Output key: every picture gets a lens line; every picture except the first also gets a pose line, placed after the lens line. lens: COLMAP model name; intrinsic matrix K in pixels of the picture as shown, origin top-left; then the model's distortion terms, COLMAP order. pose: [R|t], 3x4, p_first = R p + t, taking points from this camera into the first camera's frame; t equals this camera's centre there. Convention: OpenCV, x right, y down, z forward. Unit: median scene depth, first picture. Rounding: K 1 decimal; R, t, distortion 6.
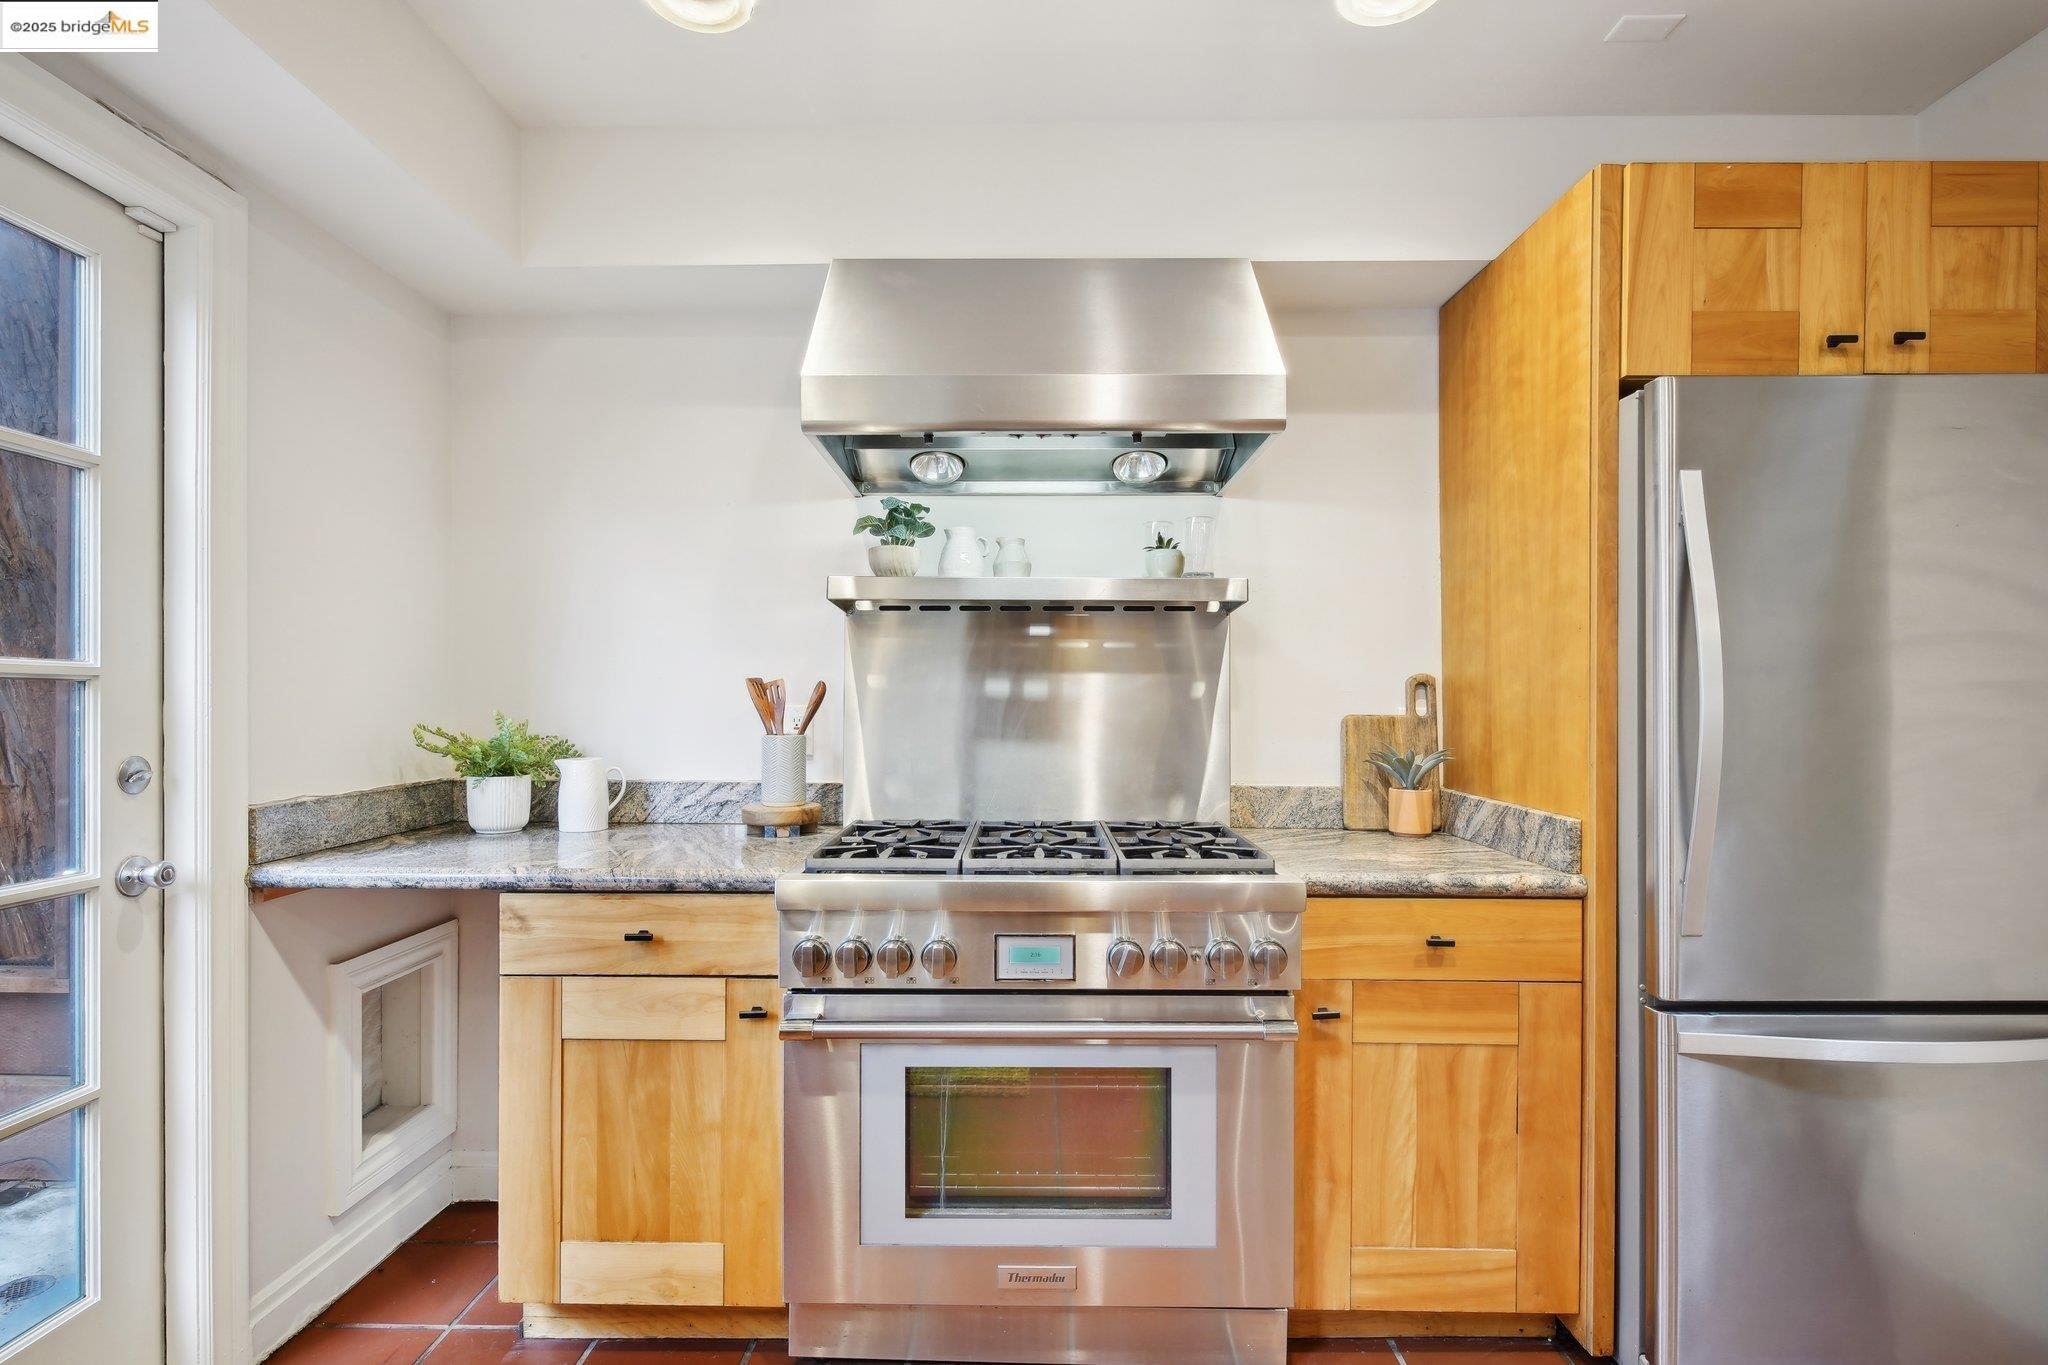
lens RADIAL K [[995.4, 0, 1005.2], [0, 995.4, 696.8], [0, 0, 1]] dist [0.003496, -0.003368]
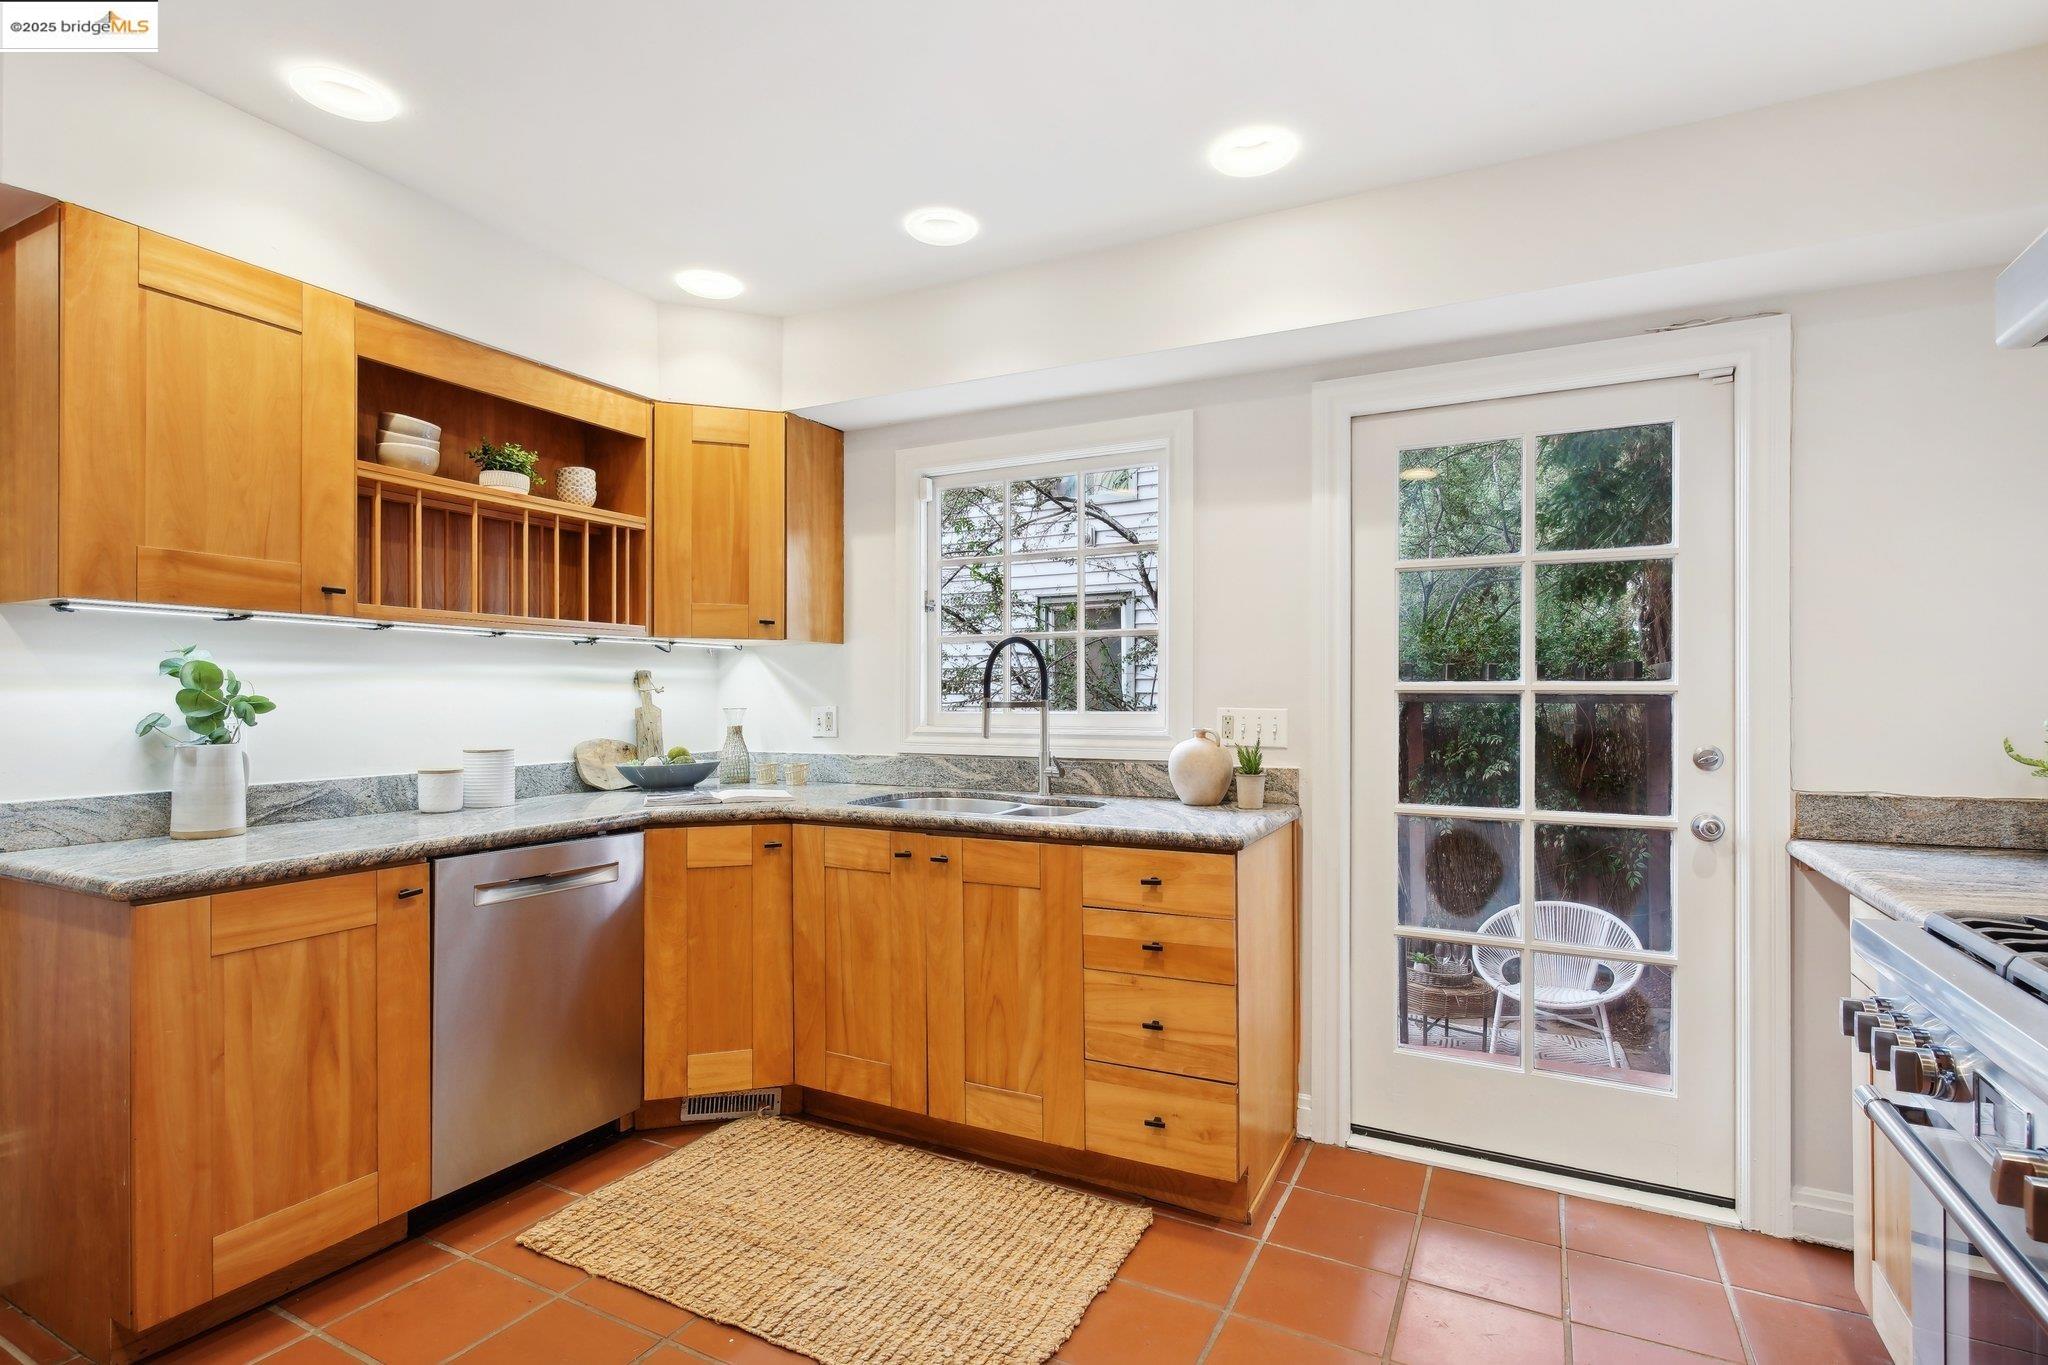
lens RADIAL K [[995.4, 0, 990.4], [0, 995.4, 693.3], [0, 0, 1]] dist [0.003496, -0.003368]
pose [[-0.460603, -0.006109, -0.887585, 0.826505], [0.000168, 0.999976, -0.006970, -0.005516], [0.887606, -0.003359, -0.460591, 0.675012]]
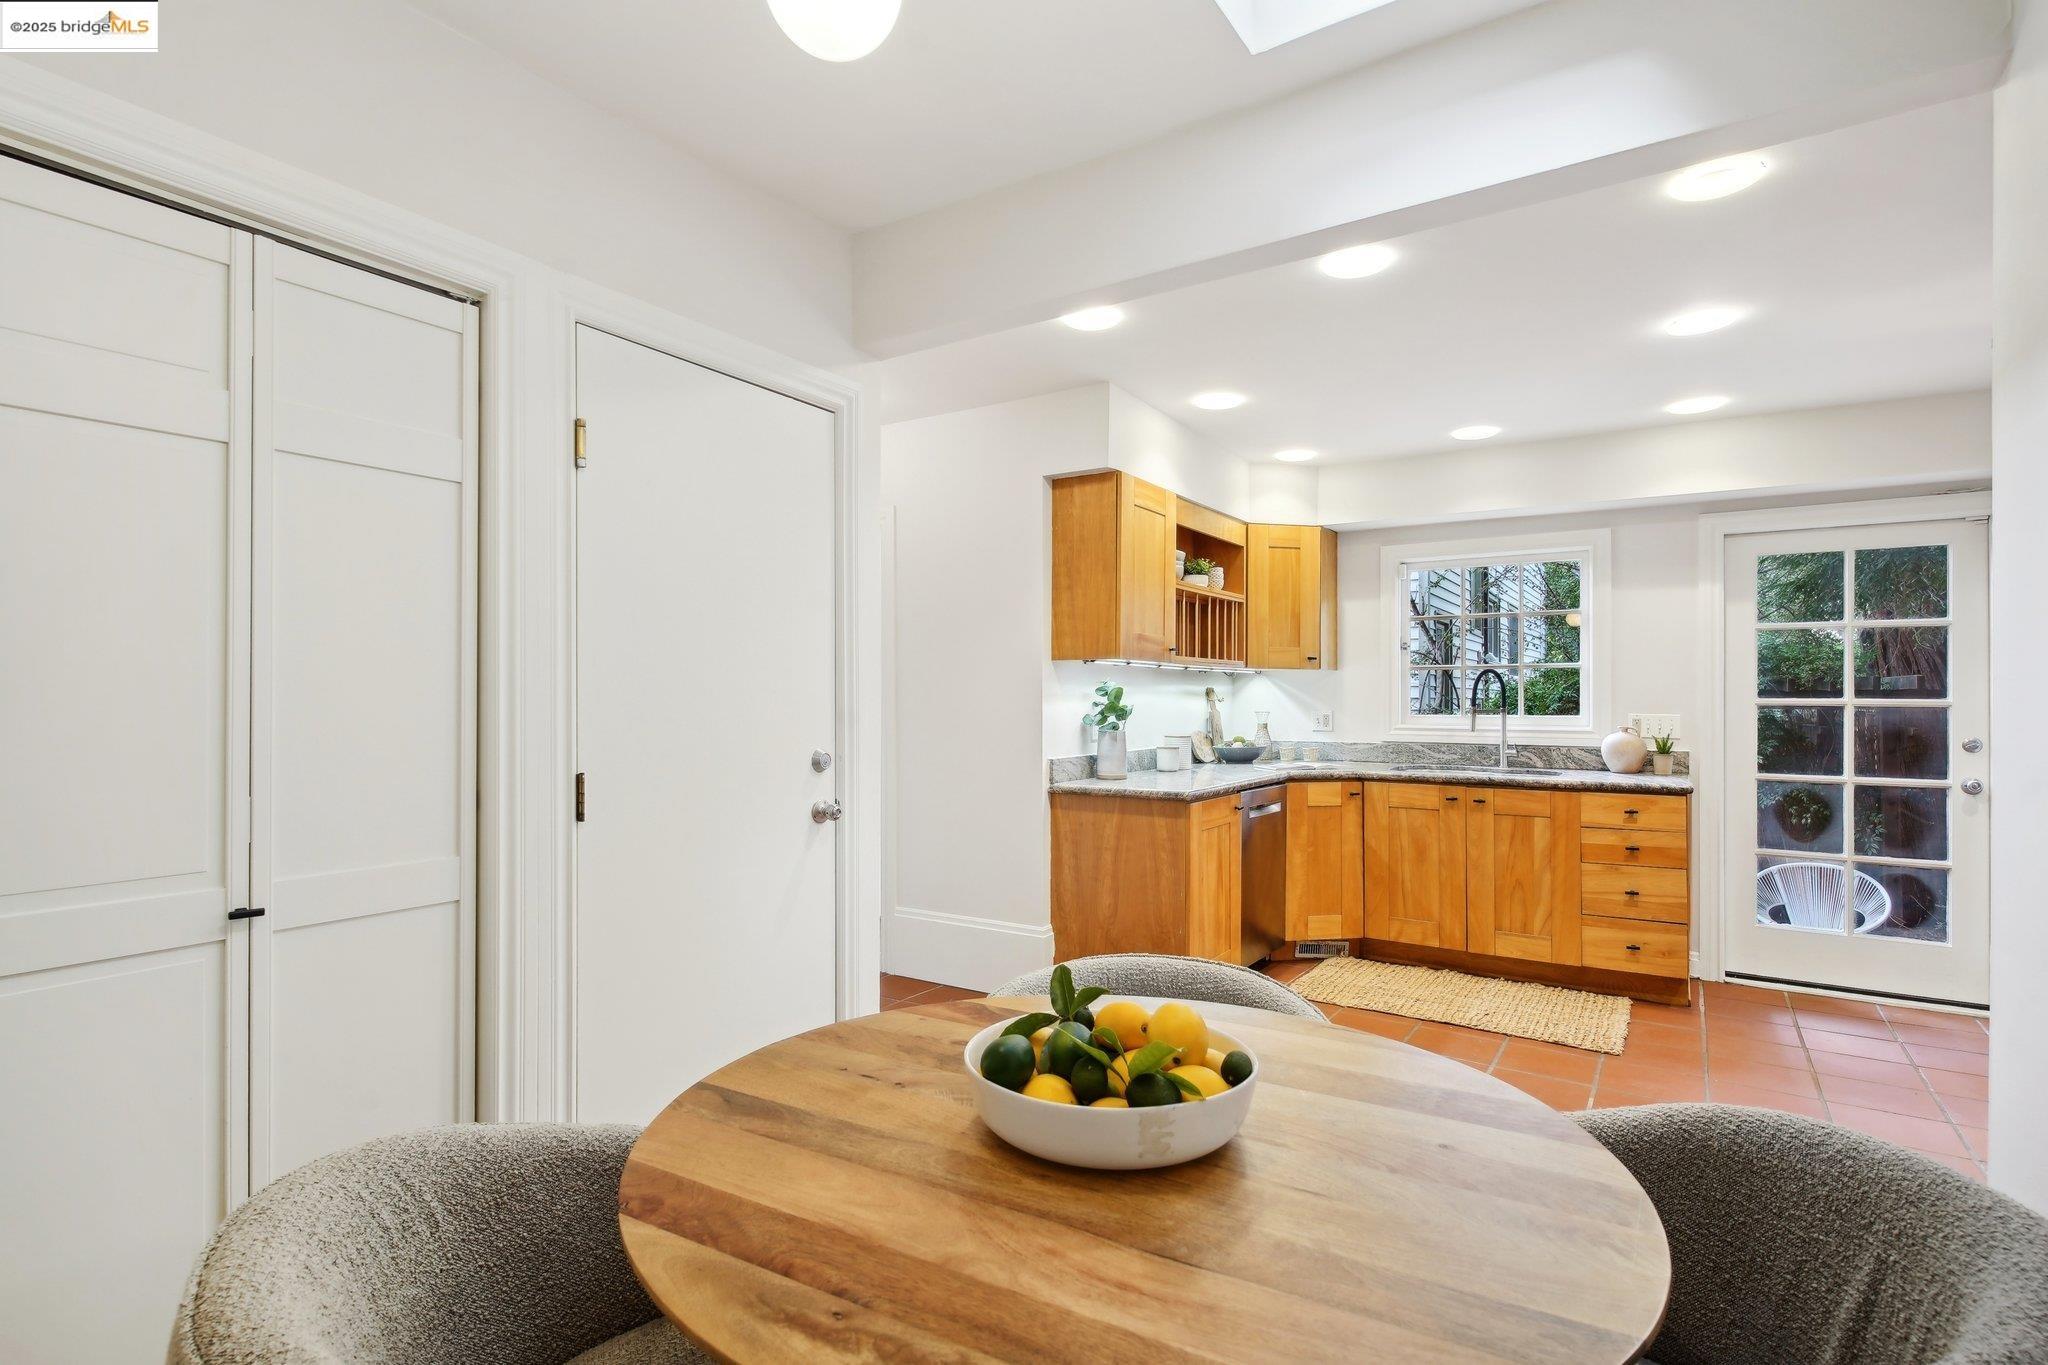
lens RADIAL K [[995.4, 0, 986.7], [0, 995.4, 687.6], [0, 0, 1]] dist [0.003496, -0.003368]
pose [[-0.554840, -0.012523, -0.831863, 2.306847], [-0.003905, 0.999915, -0.012448, -0.022315], [0.831948, -0.003659, -0.554841, 0.308840]]
